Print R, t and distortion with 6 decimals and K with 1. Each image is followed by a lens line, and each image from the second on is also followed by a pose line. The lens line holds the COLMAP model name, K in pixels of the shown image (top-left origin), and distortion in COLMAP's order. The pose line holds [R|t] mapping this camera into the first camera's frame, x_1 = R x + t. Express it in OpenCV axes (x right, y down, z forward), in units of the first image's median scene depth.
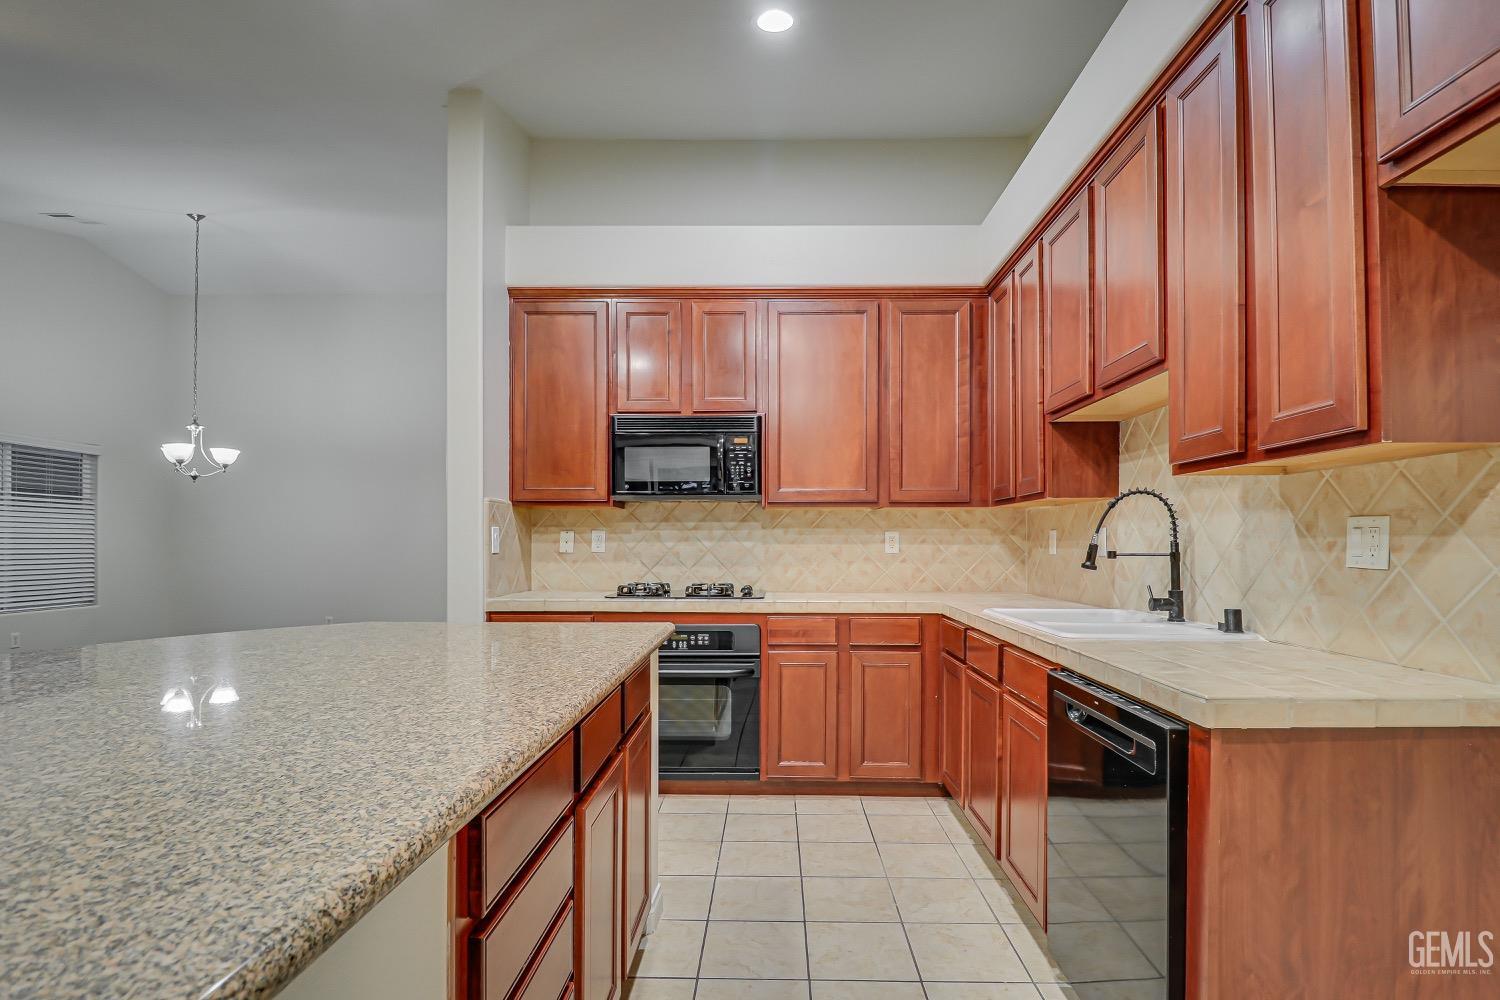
lens RADIAL K [[733.7, 0, 765.1], [0, 733.7, 532.1], [0, 0, 1]] dist [0.000879, -0.001158]
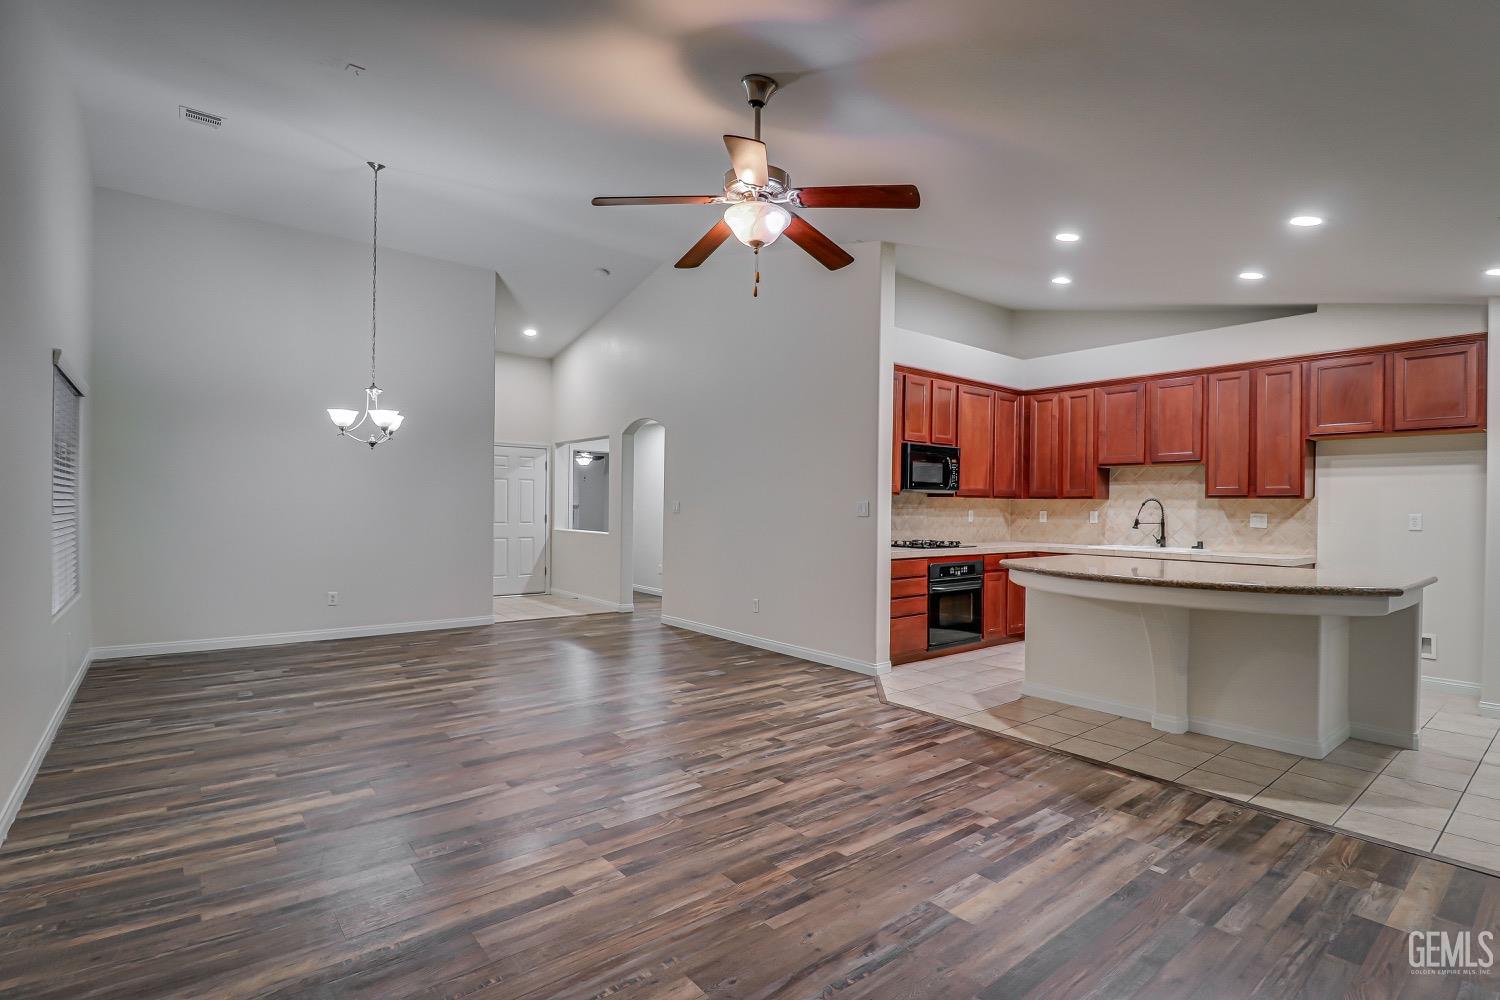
lens RADIAL K [[721.9, 0, 741.5], [0, 721.9, 513.6], [0, 0, 1]] dist [-0.003391, -0.010436]
pose [[0.775421, -0.002781, 0.631438, -1.561287], [-0.016490, 0.999560, 0.024653, -0.030076], [-0.631229, -0.029529, 0.775034, -0.062548]]
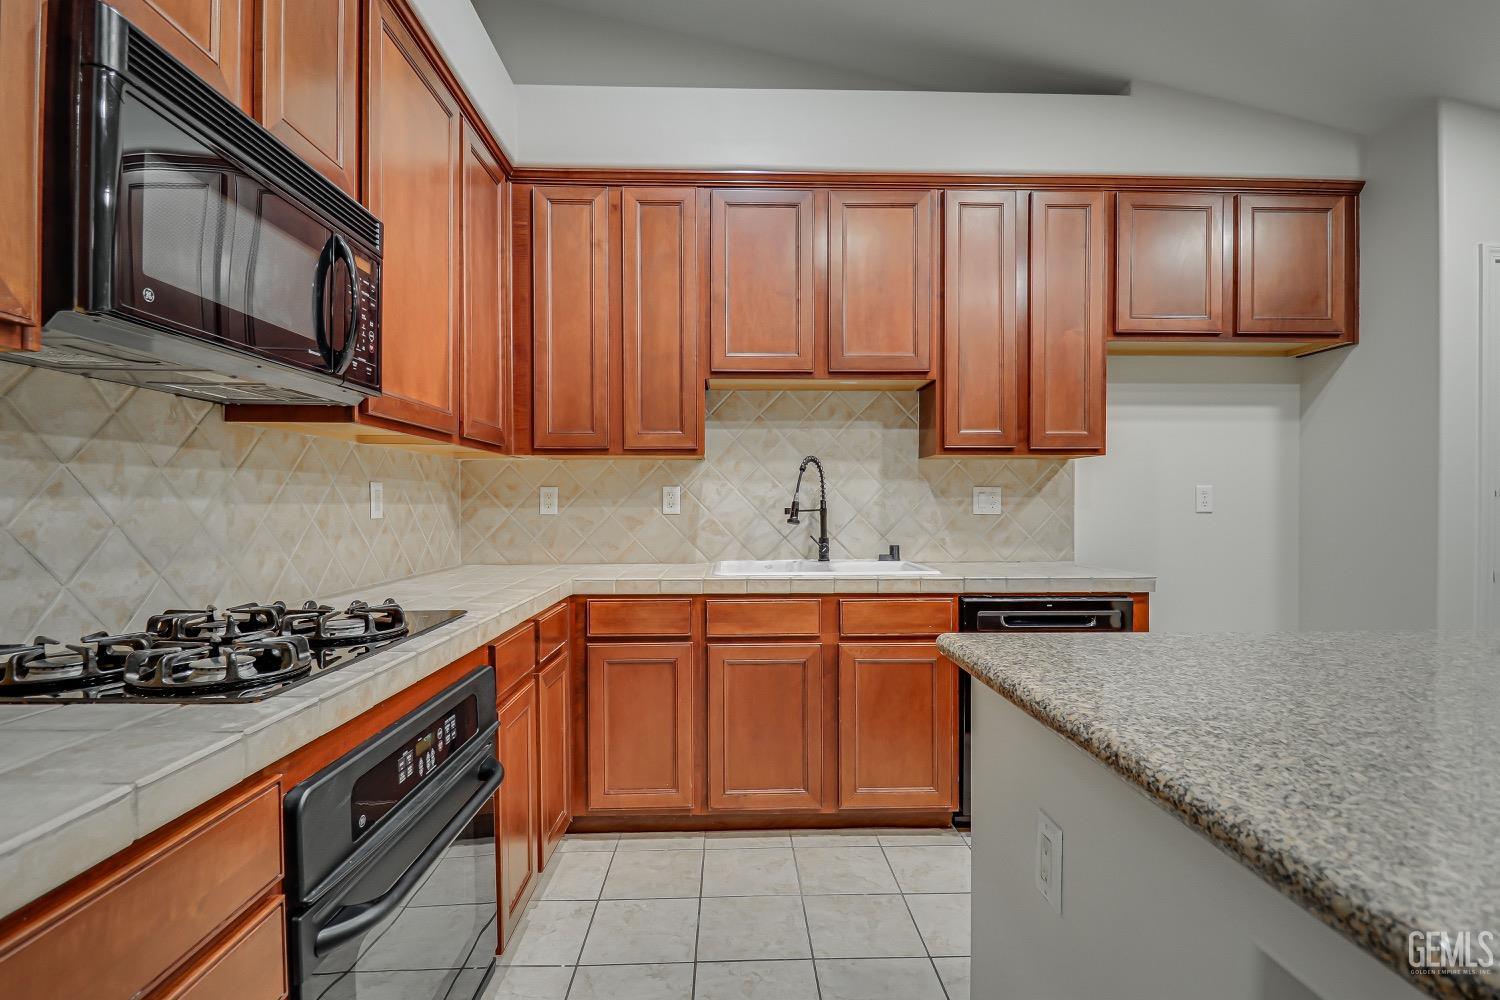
lens RADIAL K [[717.5, 0, 751.9], [0, 717.5, 513.4], [0, 0, 1]] dist [0.001095, -0.013327]
pose [[-0.042782, -0.015908, 0.998958, -0.463629], [-0.013365, 0.999793, 0.015349, 0.012404], [-0.998995, -0.012694, -0.042986, 0.776732]]
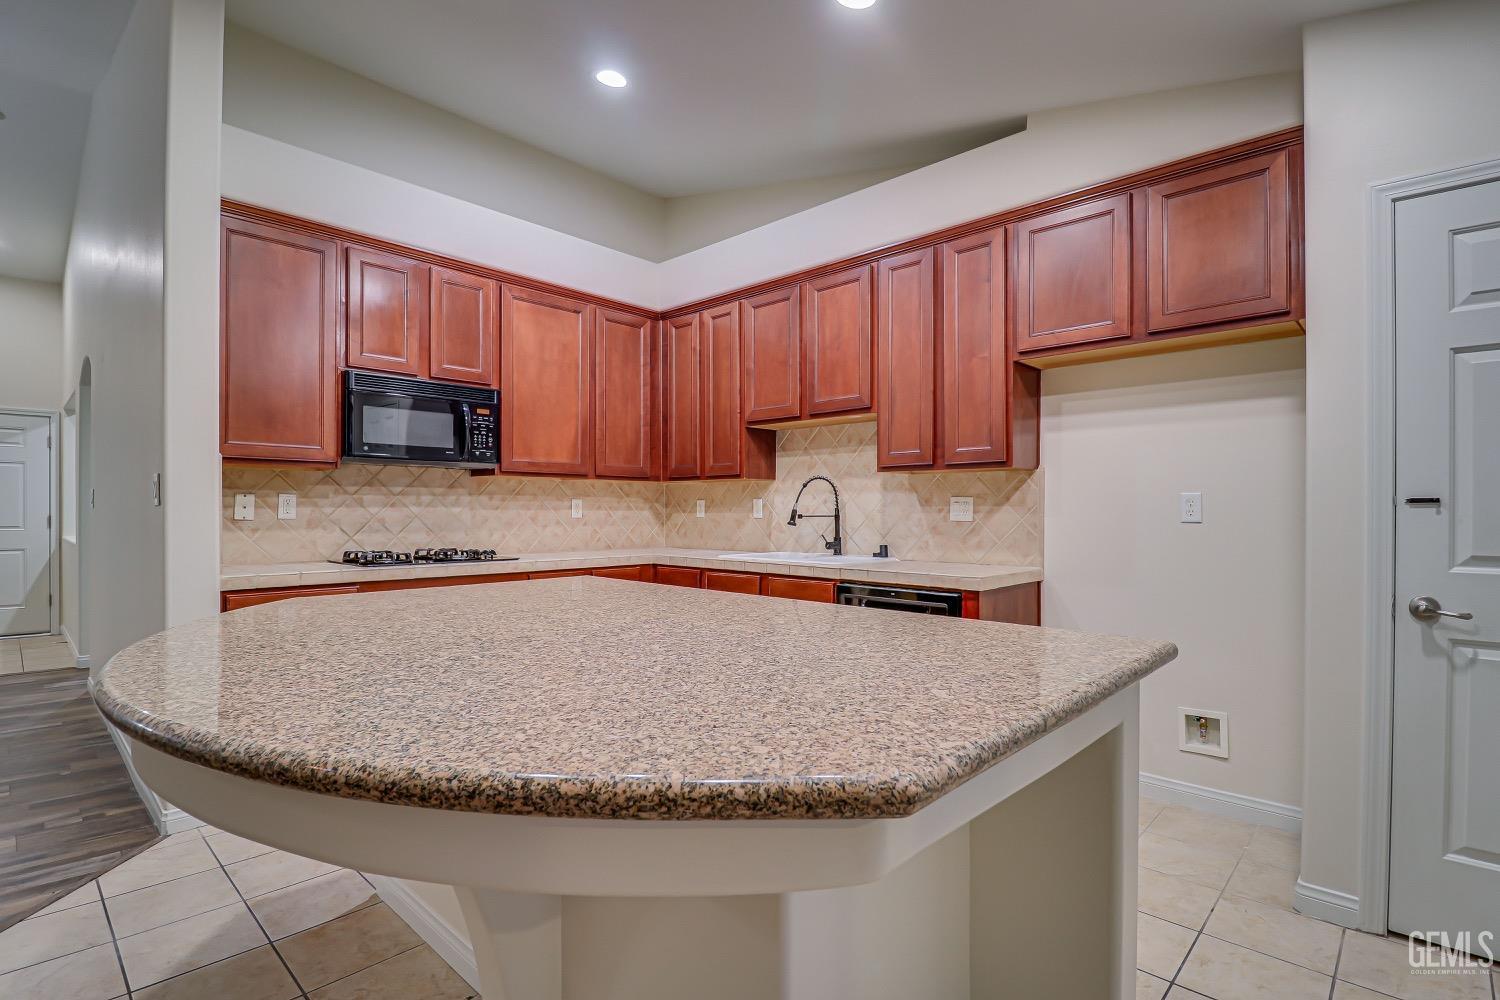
lens RADIAL K [[717.5, 0, 751.9], [0, 717.5, 513.4], [0, 0, 1]] dist [0.001095, -0.013327]
pose [[0.675560, -0.002709, 0.737300, -0.527127], [-0.011966, 0.999821, 0.014637, 0.001846], [-0.737208, -0.018711, 0.675407, 0.015003]]
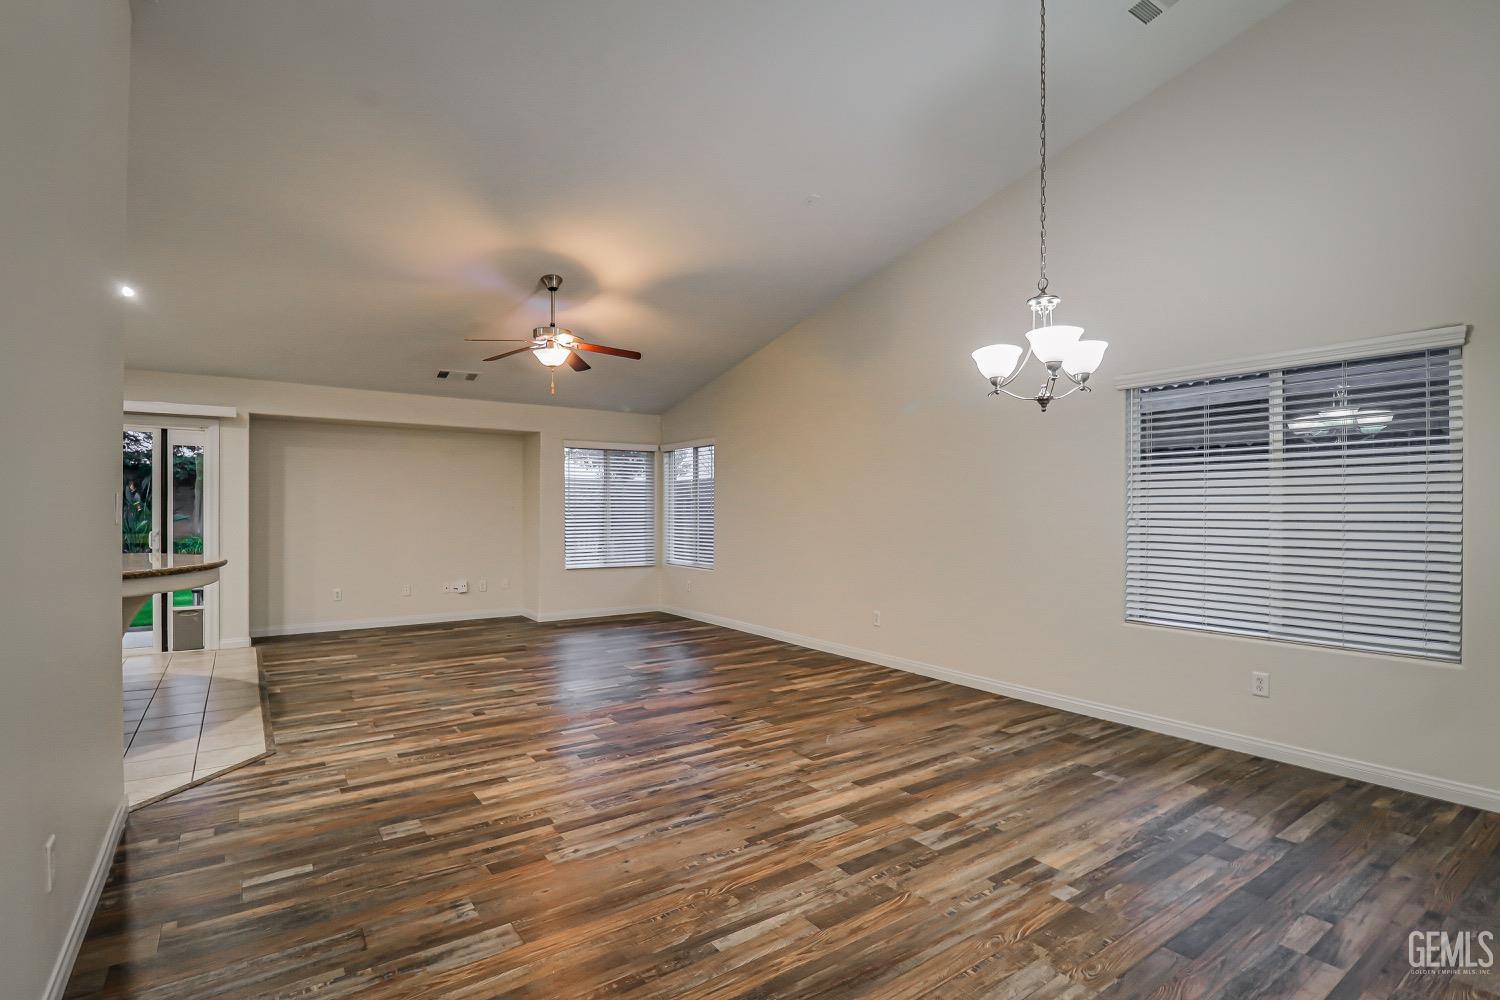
lens RADIAL K [[717.5, 0, 751.9], [0, 717.5, 513.4], [0, 0, 1]] dist [0.001095, -0.013327]
pose [[-0.806322, -0.005826, -0.591449, -0.496130], [0.001012, 0.999936, -0.011230, 0.006808], [0.591476, -0.009653, -0.806265, 1.993367]]
